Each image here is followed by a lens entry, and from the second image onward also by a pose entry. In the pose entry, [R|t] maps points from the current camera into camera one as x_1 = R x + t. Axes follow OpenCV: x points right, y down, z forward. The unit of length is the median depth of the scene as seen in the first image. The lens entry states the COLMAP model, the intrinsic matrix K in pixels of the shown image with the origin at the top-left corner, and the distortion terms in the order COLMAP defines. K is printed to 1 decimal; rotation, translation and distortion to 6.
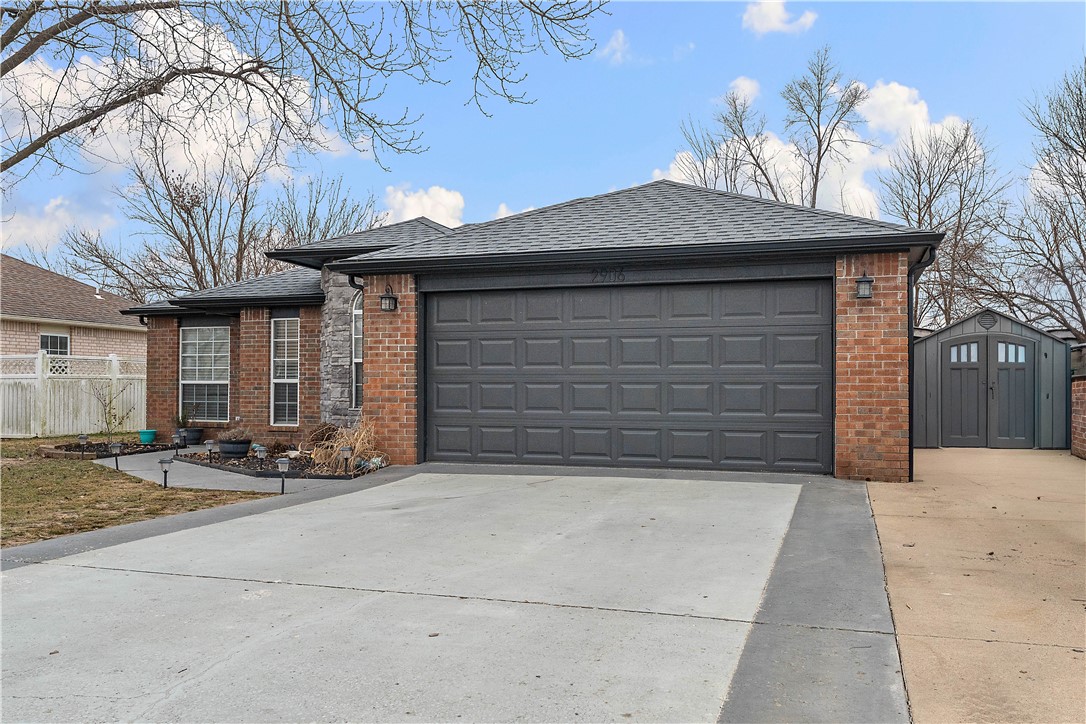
lens RADIAL K [[880.2, 0, 570.7], [0, 880.2, 382.8], [0, 0, 1]] dist [-0.000646, 0.006138]
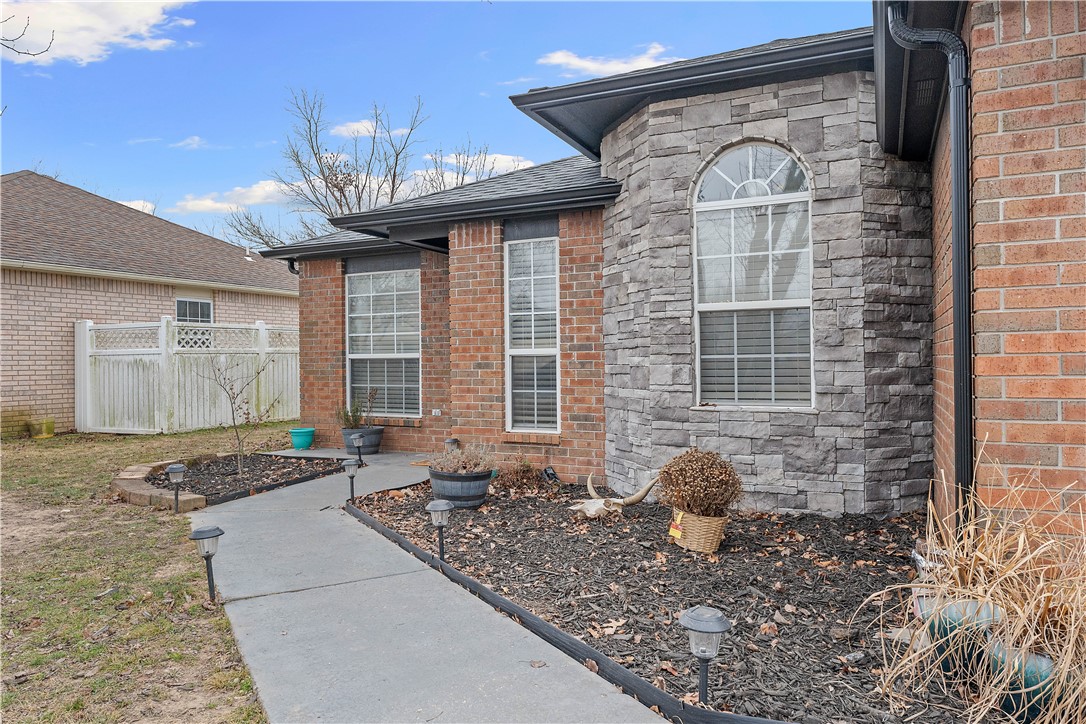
lens RADIAL K [[719.6, 0, 542.3], [0, 719.6, 361.0], [0, 0, 1]] dist [0.005566, -0.000471]
pose [[0.990823, -0.013314, -0.134508, -0.277480], [0.014986, 0.999822, 0.011426, -0.001583], [0.134332, -0.013337, 0.990847, 0.594203]]
